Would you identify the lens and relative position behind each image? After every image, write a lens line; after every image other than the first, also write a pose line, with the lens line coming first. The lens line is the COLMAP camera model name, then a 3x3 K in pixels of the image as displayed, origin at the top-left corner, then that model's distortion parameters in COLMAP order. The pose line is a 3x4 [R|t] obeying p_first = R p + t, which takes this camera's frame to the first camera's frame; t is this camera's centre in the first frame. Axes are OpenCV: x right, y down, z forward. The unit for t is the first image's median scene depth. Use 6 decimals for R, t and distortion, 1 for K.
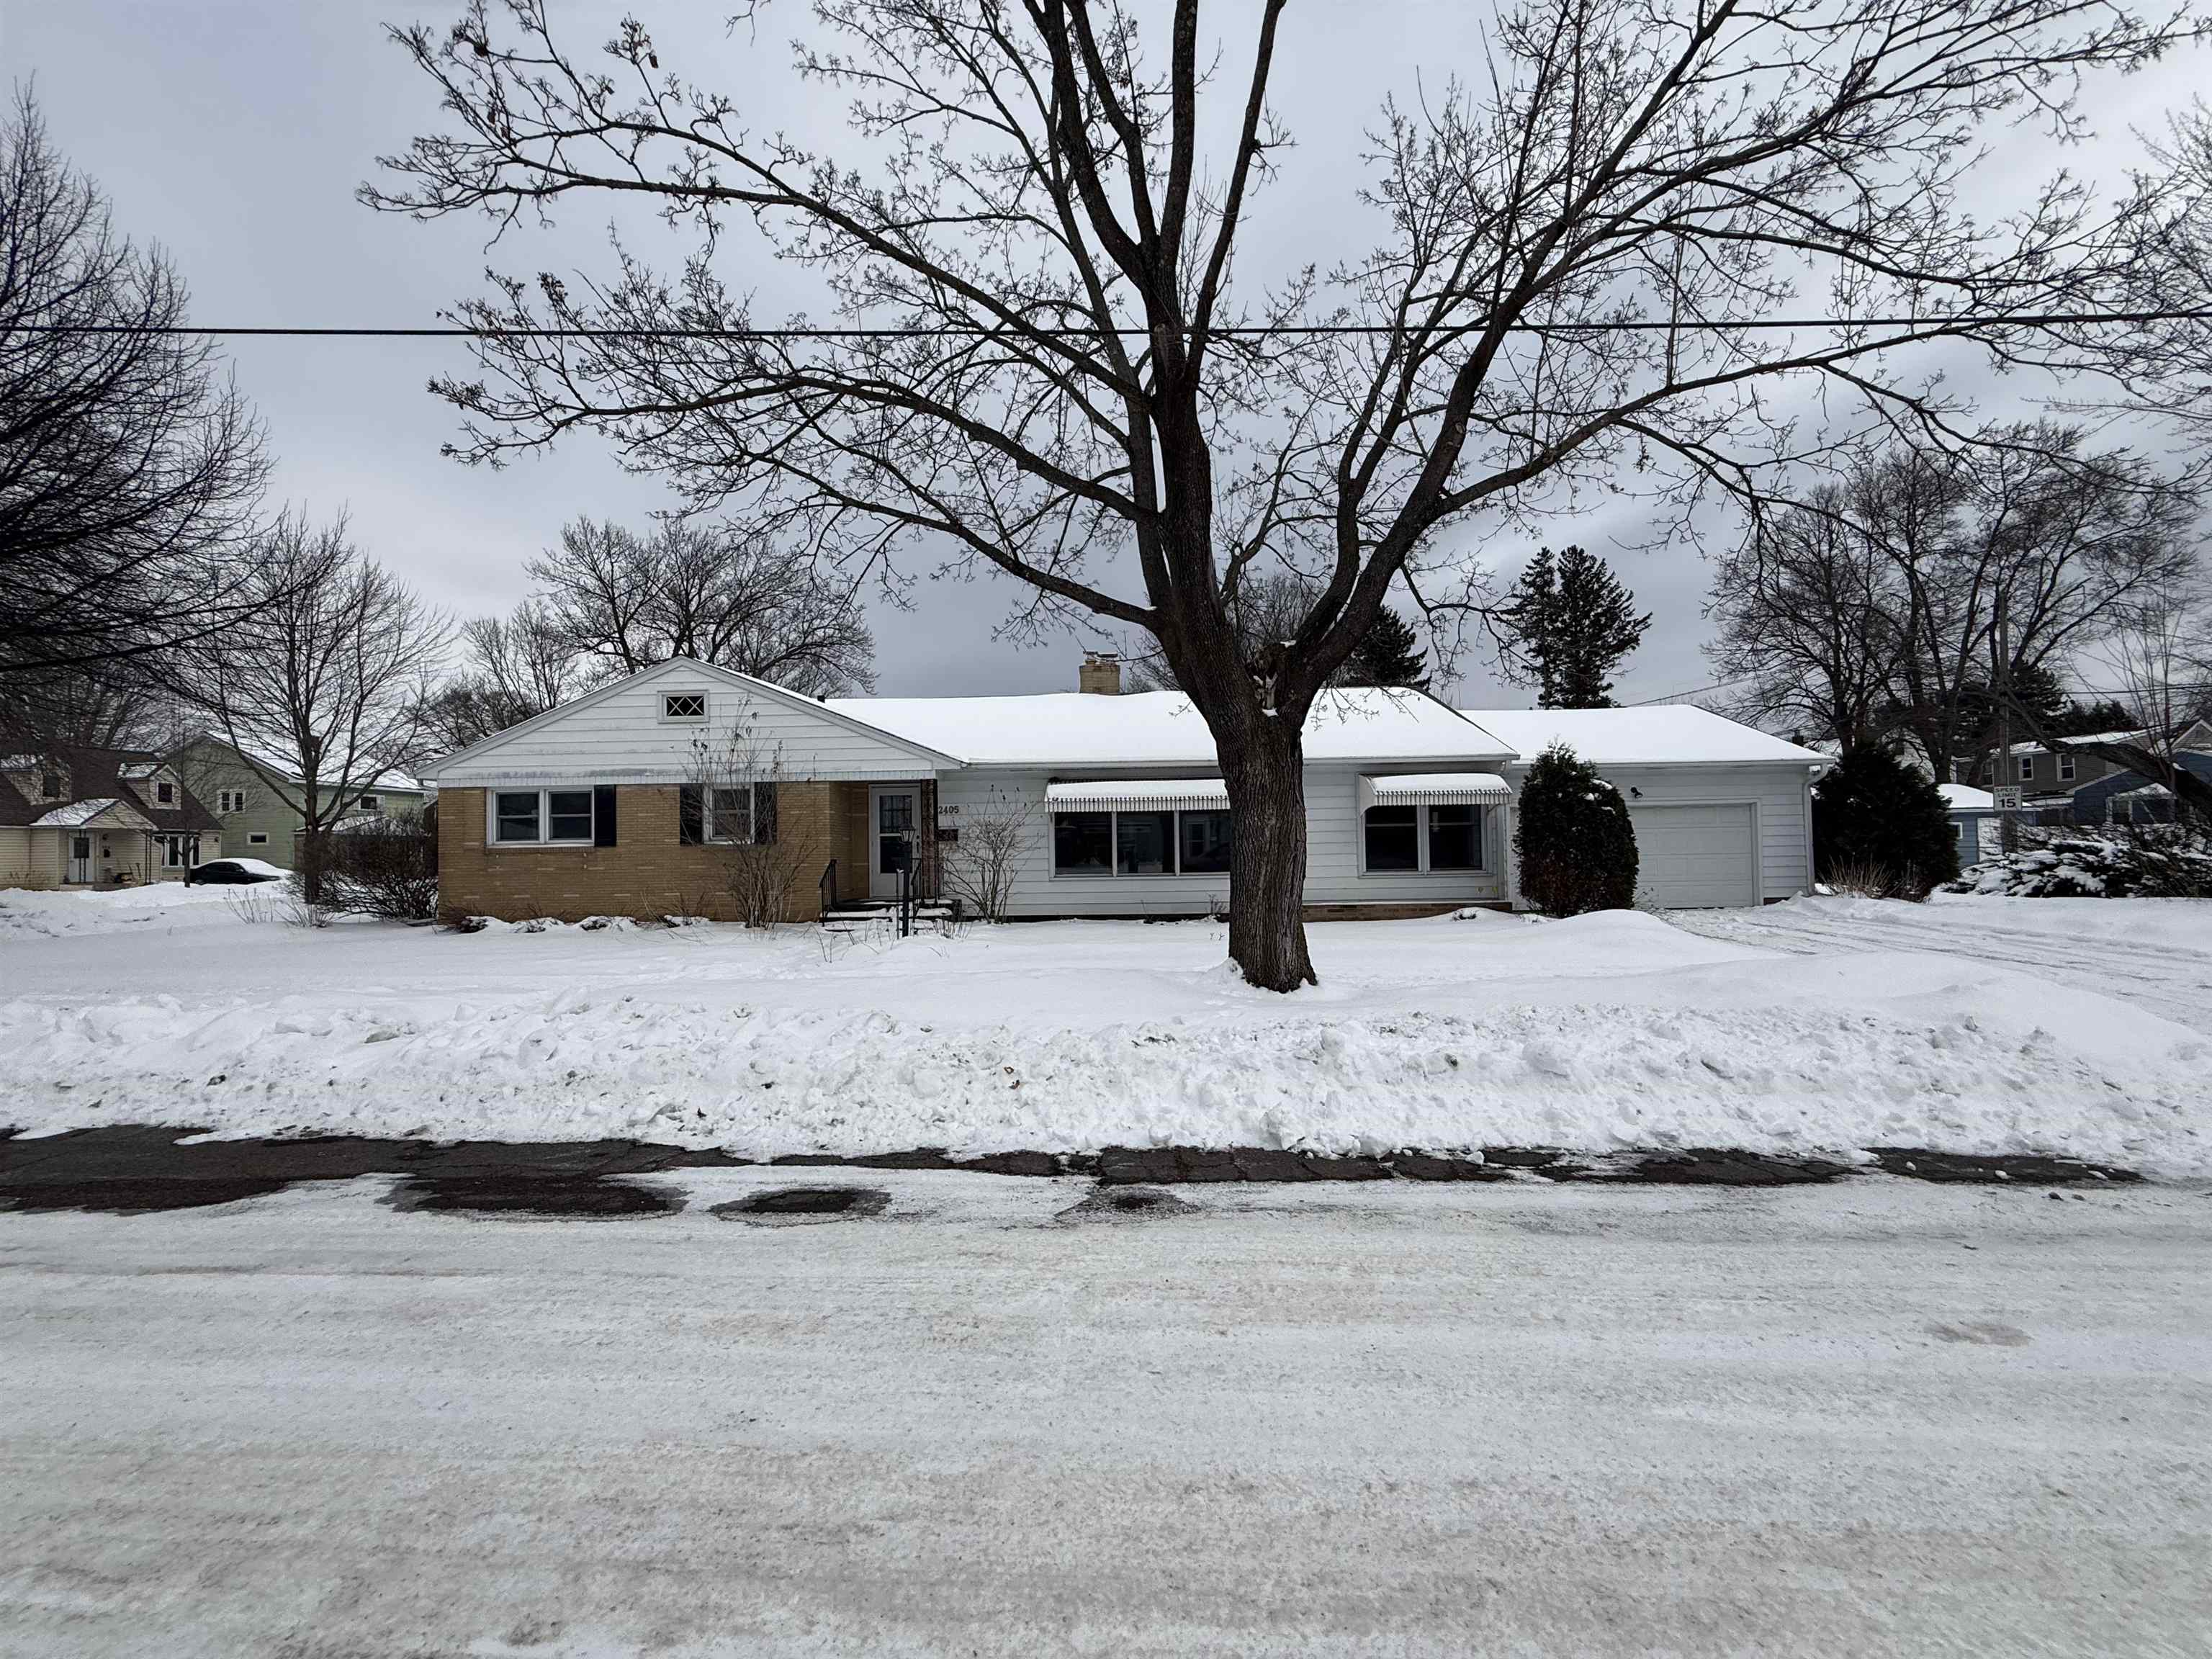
lens RADIAL K [[889.2, 0, 1101.2], [0, 889.2, 831.7], [0, 0, 1]] dist [-0.006678, 0.000054]
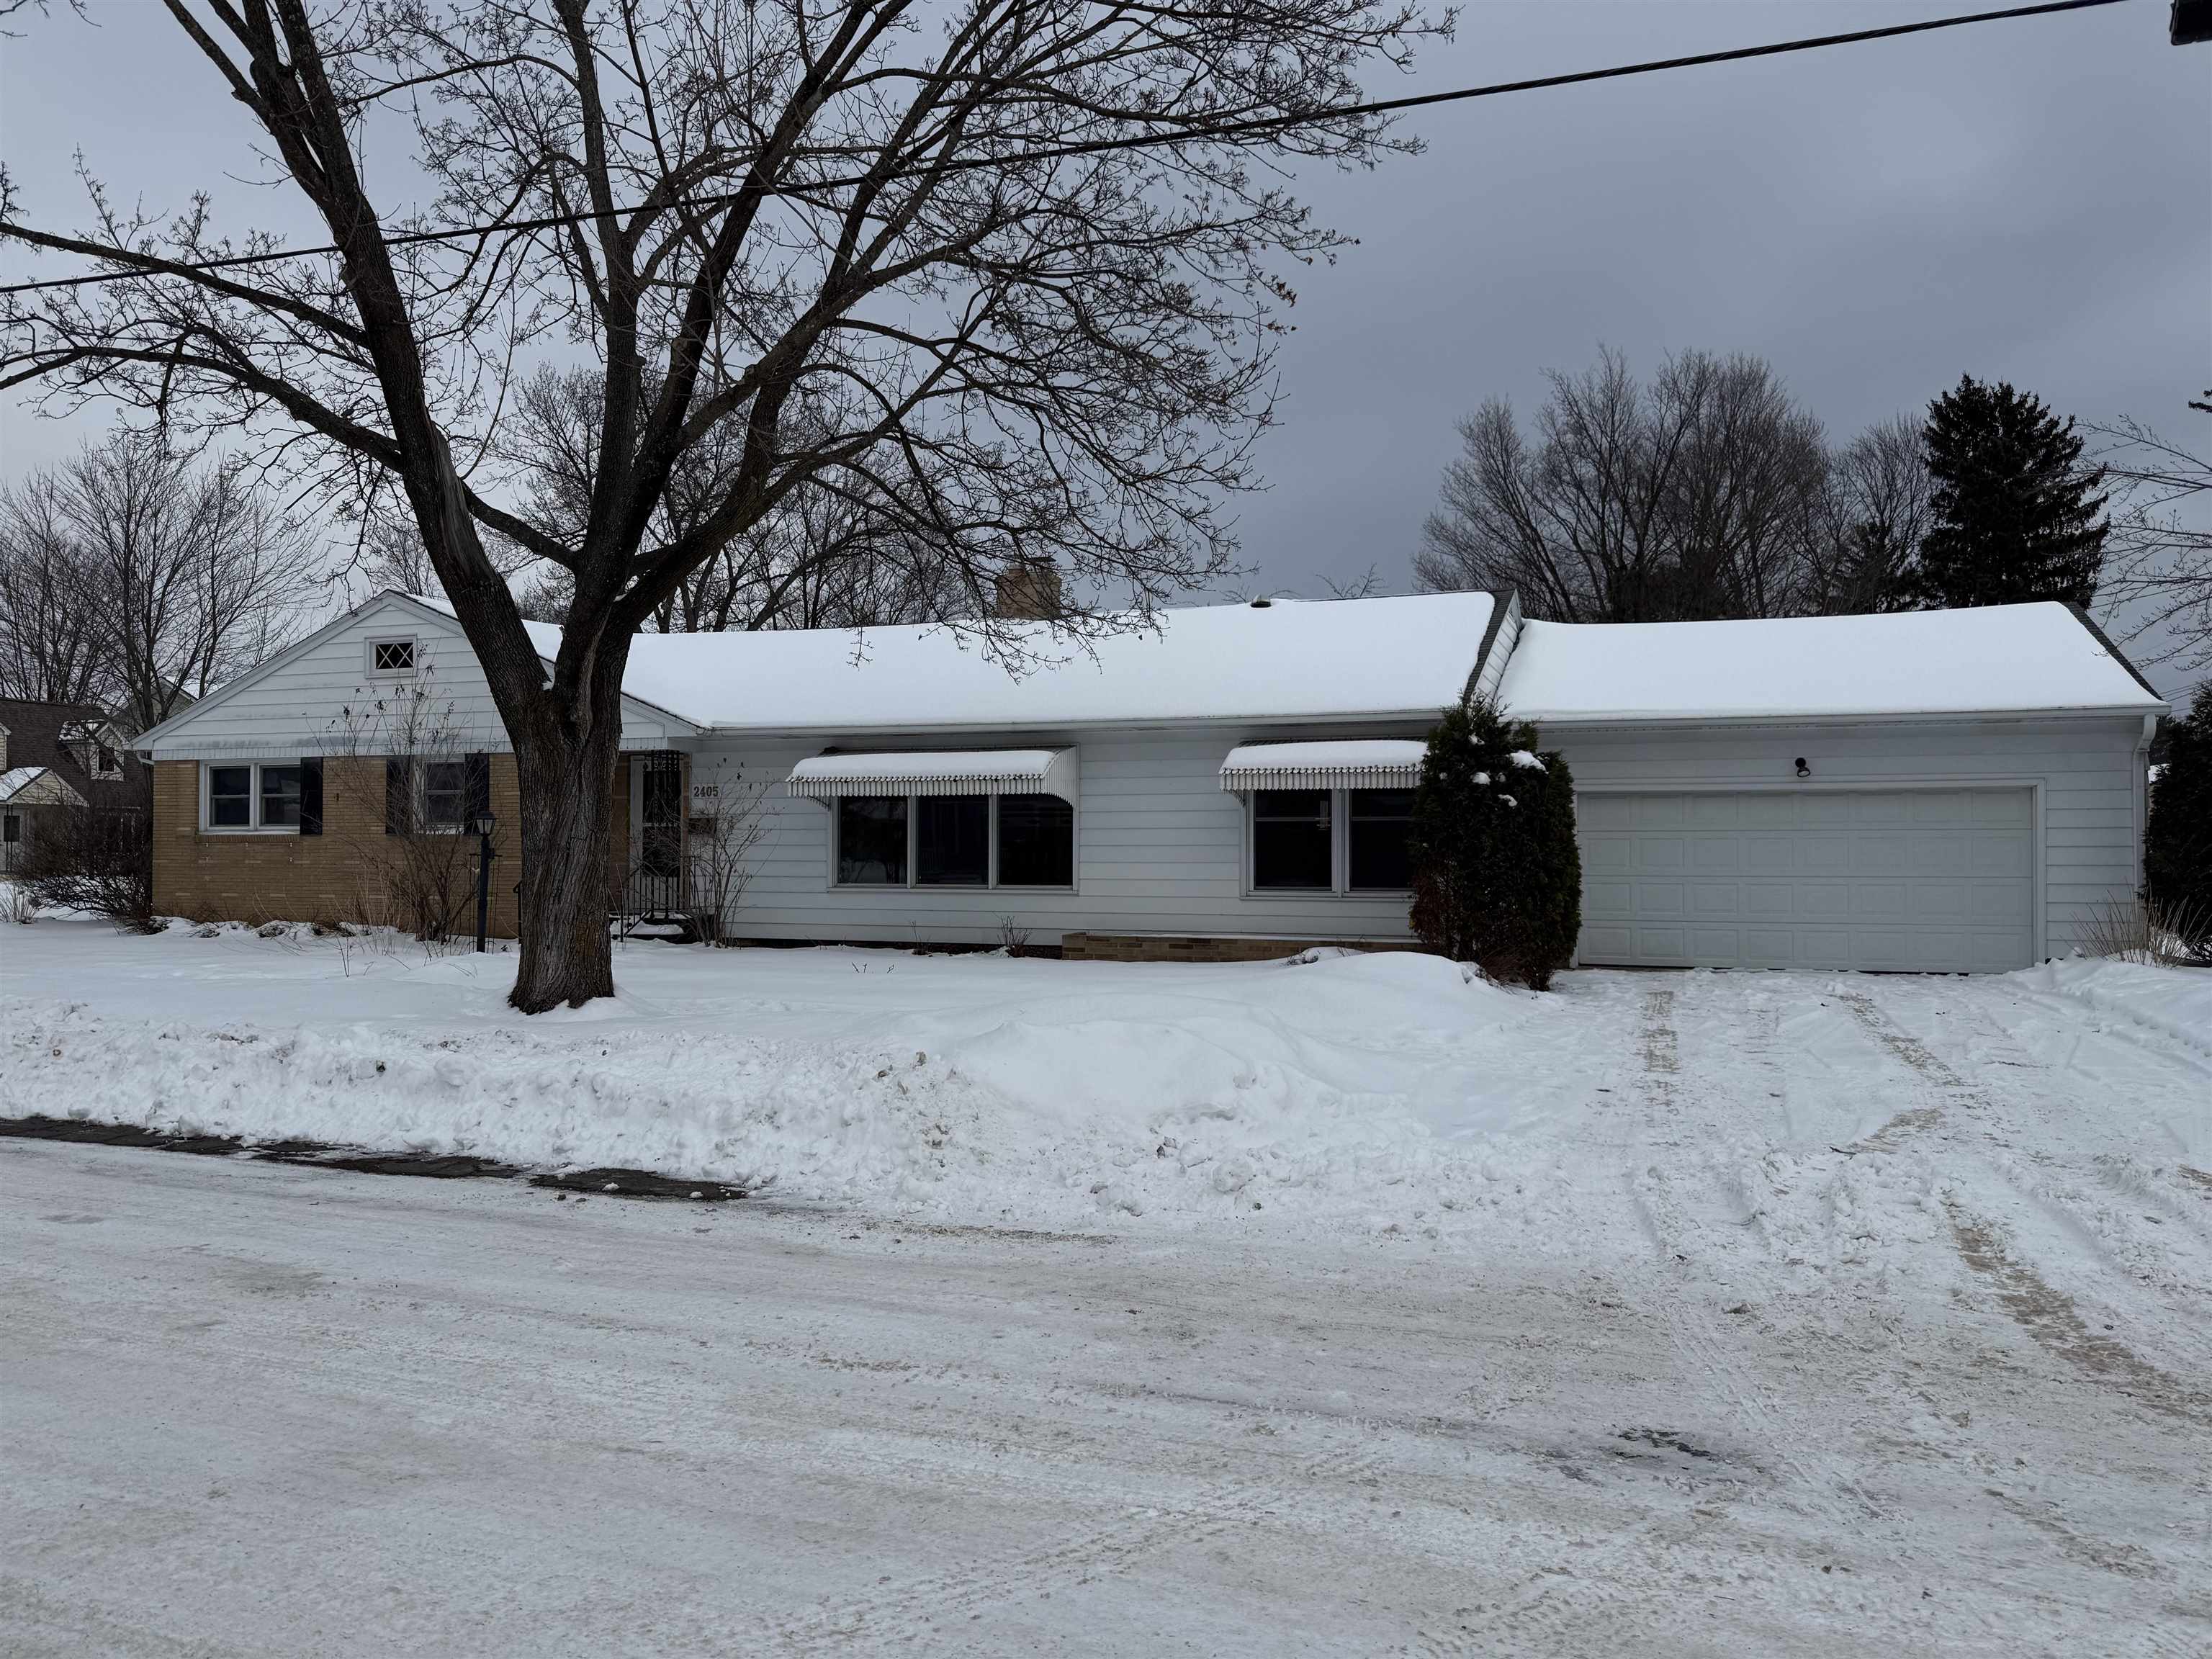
lens RADIAL K [[1571.0, 0, 1106.0], [0, 1571.0, 829.5], [0, 0, 1]] dist [0.110267, -0.191600]
pose [[0.948449, 0.013629, -0.316636, 0.568047], [-0.011918, 0.999902, 0.007339, -0.006824], [0.316705, -0.003187, 0.948519, -0.130190]]
